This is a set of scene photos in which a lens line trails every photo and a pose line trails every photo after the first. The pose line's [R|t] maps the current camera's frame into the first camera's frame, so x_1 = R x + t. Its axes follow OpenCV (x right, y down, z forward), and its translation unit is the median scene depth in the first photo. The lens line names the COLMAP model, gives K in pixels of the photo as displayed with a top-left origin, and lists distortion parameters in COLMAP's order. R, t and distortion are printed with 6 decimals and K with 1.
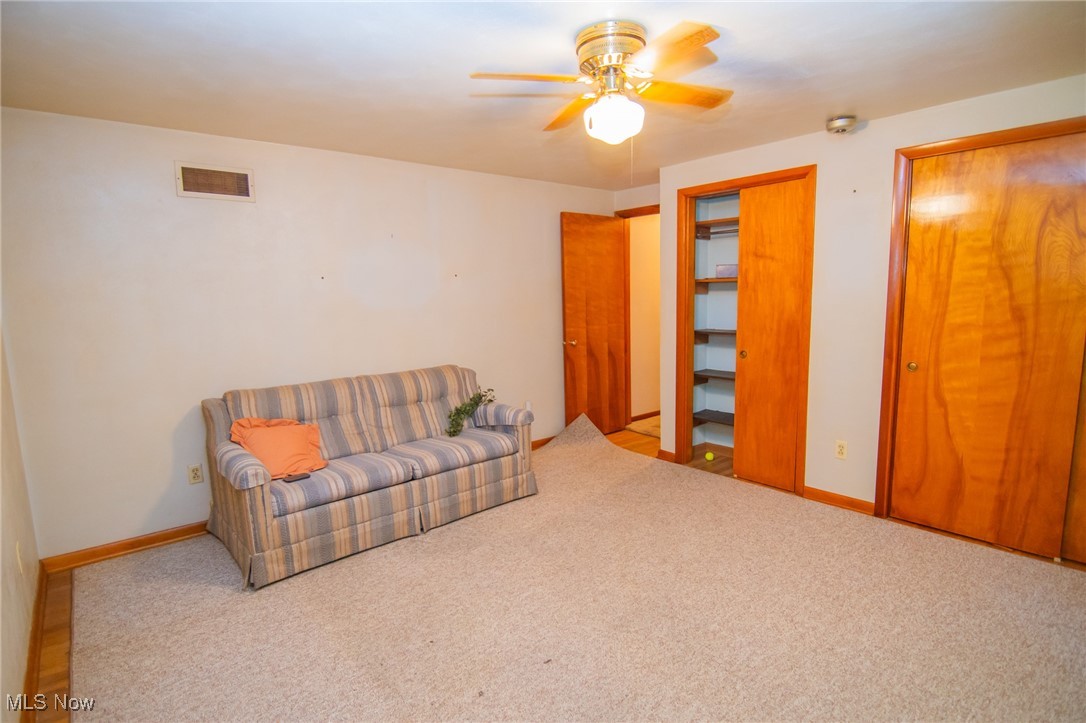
lens RADIAL K [[547.6, 0, 550.0], [0, 547.6, 354.7], [0, 0, 1]] dist [-0.000861, -0.000364]
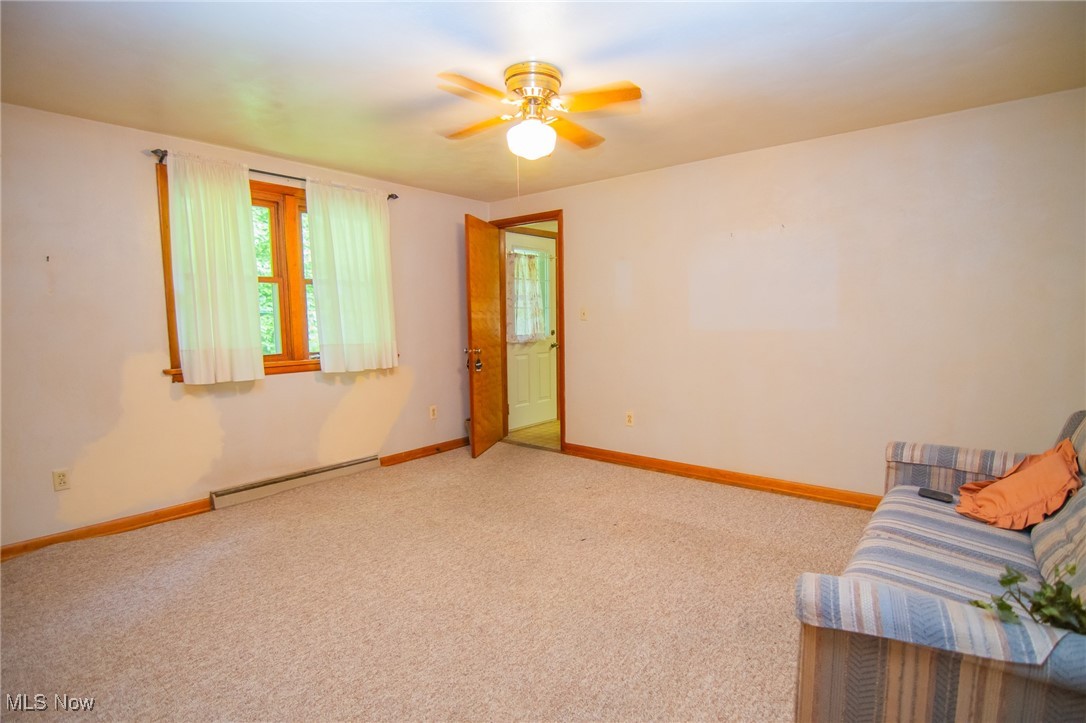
lens RADIAL K [[555.5, 0, 543.0], [0, 555.5, 361.5], [0, 0, 1]] dist [-0.006415, -0.001359]
pose [[-0.985345, 0.048540, -0.163519, 0.203563], [0.014357, 0.978854, 0.204055, -0.128417], [0.169966, 0.198717, -0.965206, 1.474917]]
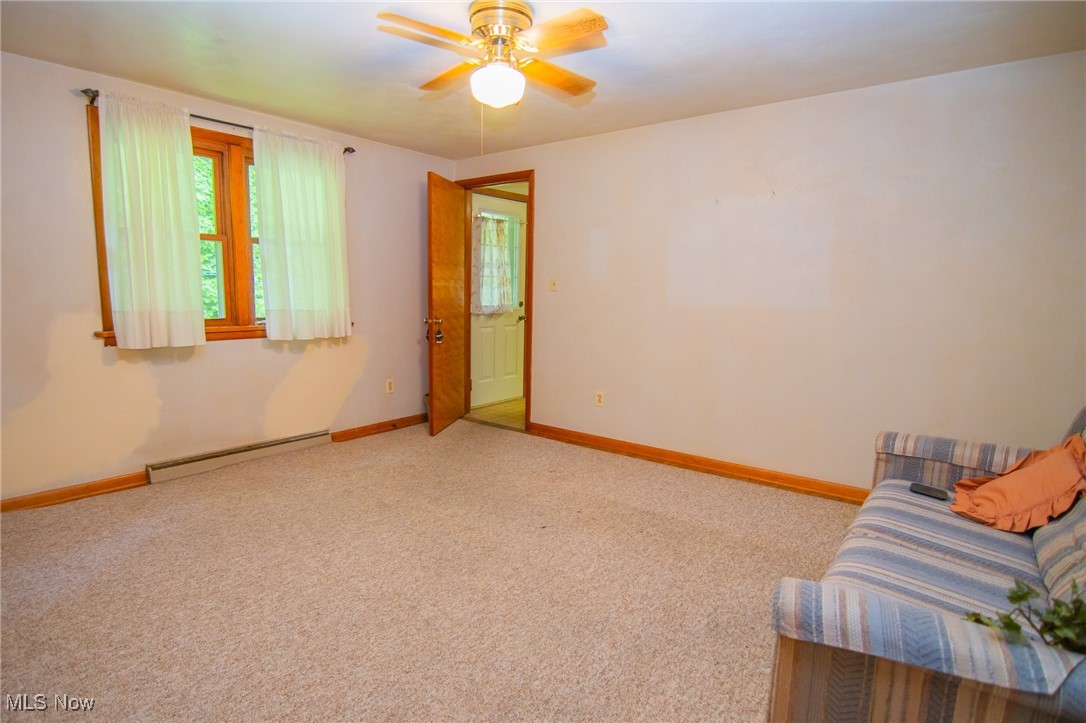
lens RADIAL K [[584.0, 0, 511.6], [0, 584.0, 358.5], [0, 0, 1]] dist [-0.005959, -0.002439]
pose [[-0.986761, 0.028364, -0.159681, 0.186200], [-0.011310, 0.970156, 0.242218, -0.118900], [0.161785, 0.240817, -0.956991, 1.444696]]
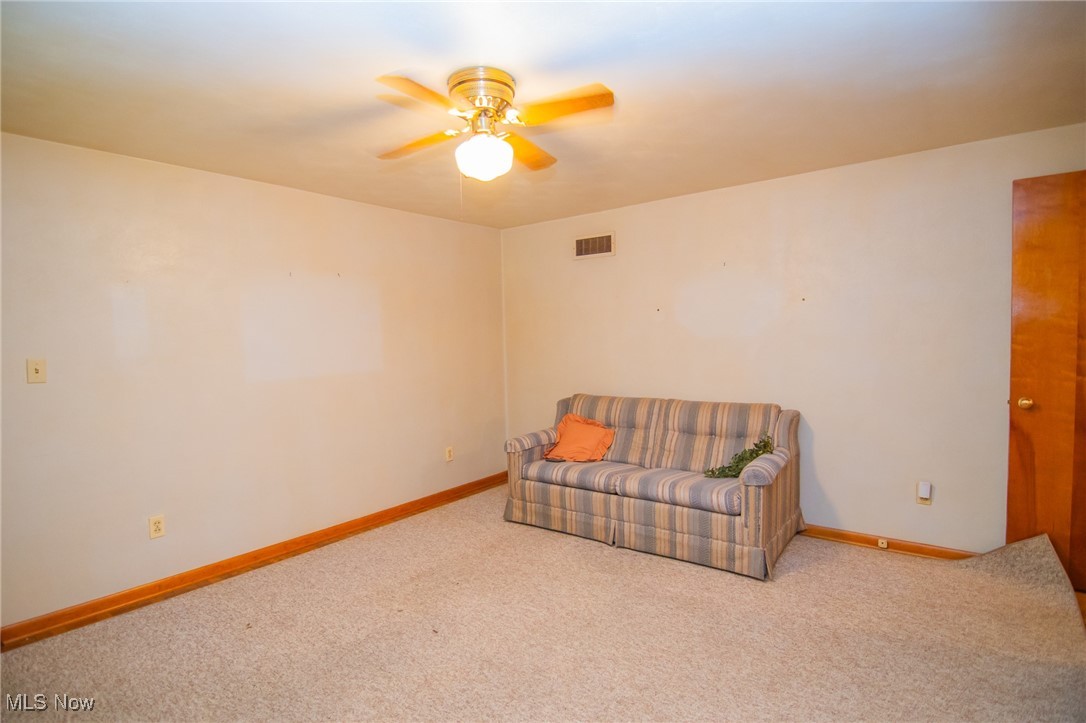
lens RADIAL K [[555.5, 0, 543.0], [0, 555.5, 361.5], [0, 0, 1]] dist [-0.006415, -0.001359]
pose [[0.198887, 0.056904, -0.978369, 0.765169], [-0.094938, 0.994736, 0.038556, -0.061136], [0.975413, 0.085216, 0.203242, 0.597874]]
